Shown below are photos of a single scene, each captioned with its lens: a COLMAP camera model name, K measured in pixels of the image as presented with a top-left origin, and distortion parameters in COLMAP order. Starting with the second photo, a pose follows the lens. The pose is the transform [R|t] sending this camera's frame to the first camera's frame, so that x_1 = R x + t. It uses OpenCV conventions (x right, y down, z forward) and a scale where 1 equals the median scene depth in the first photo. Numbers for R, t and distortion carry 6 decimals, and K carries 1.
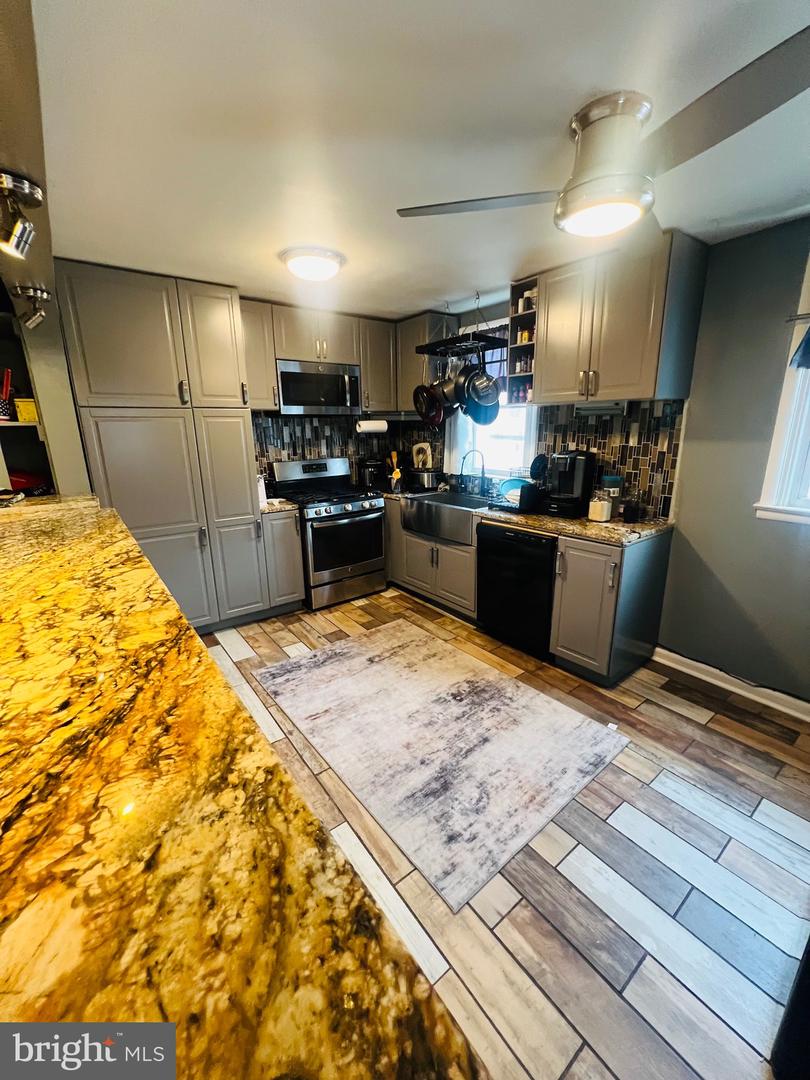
lens RADIAL K [[434.1, 0, 407.7], [0, 434.1, 540.4], [0, 0, 1]] dist [-0.005553, 0.002003]
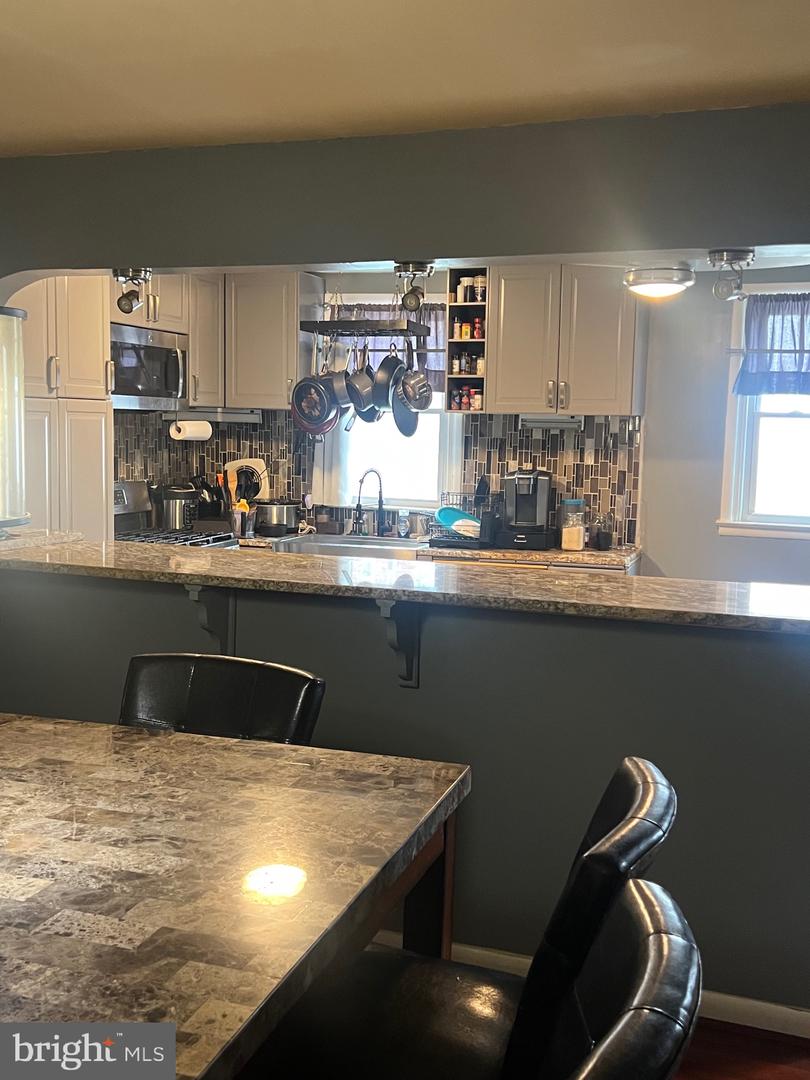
lens RADIAL K [[1092.4, 0, 414.7], [0, 1092.4, 547.0], [0, 0, 1]] dist [0.113992, 0.000000]
pose [[0.830599, -0.032171, 0.555941, -0.955403], [0.111990, 0.987583, -0.110169, 0.141611], [-0.545494, 0.153766, 0.823888, -0.568559]]
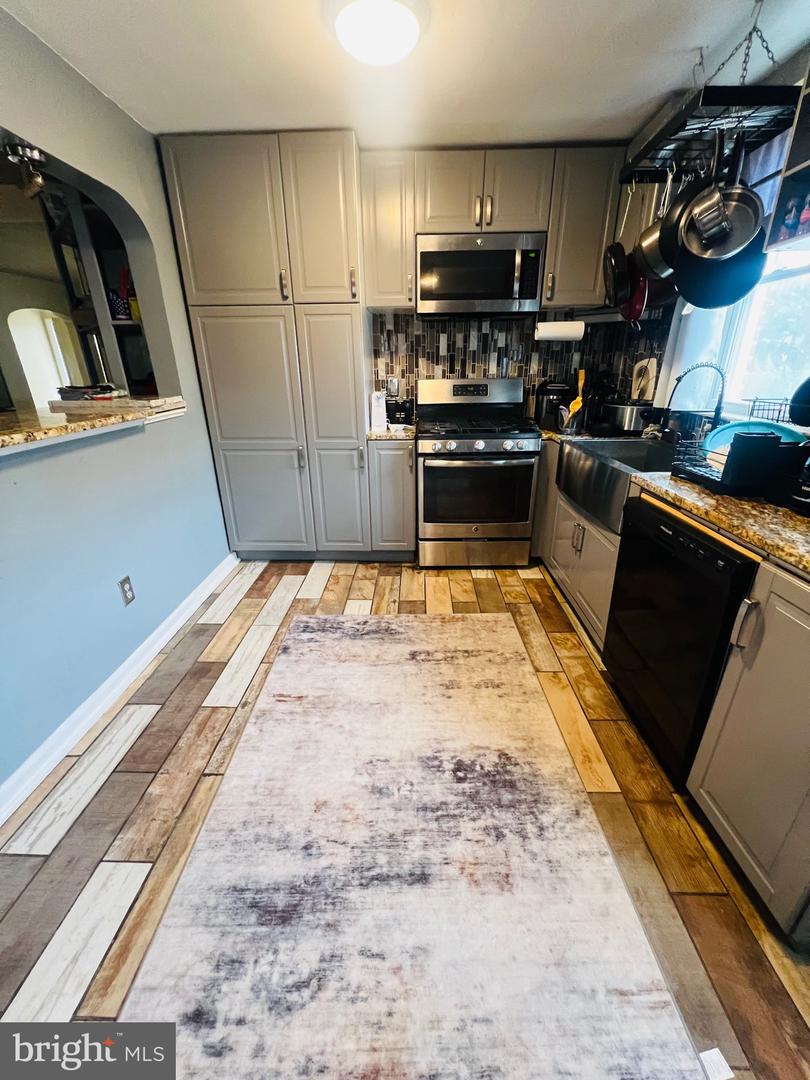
lens RADIAL K [[434.1, 0, 406.9], [0, 434.1, 540.1], [0, 0, 1]] dist [-0.005553, 0.002003]
pose [[0.780061, 0.239025, -0.578249, 0.284378], [-0.160003, 0.969633, 0.184963, -0.046172], [0.604900, -0.051761, 0.794618, 0.422280]]
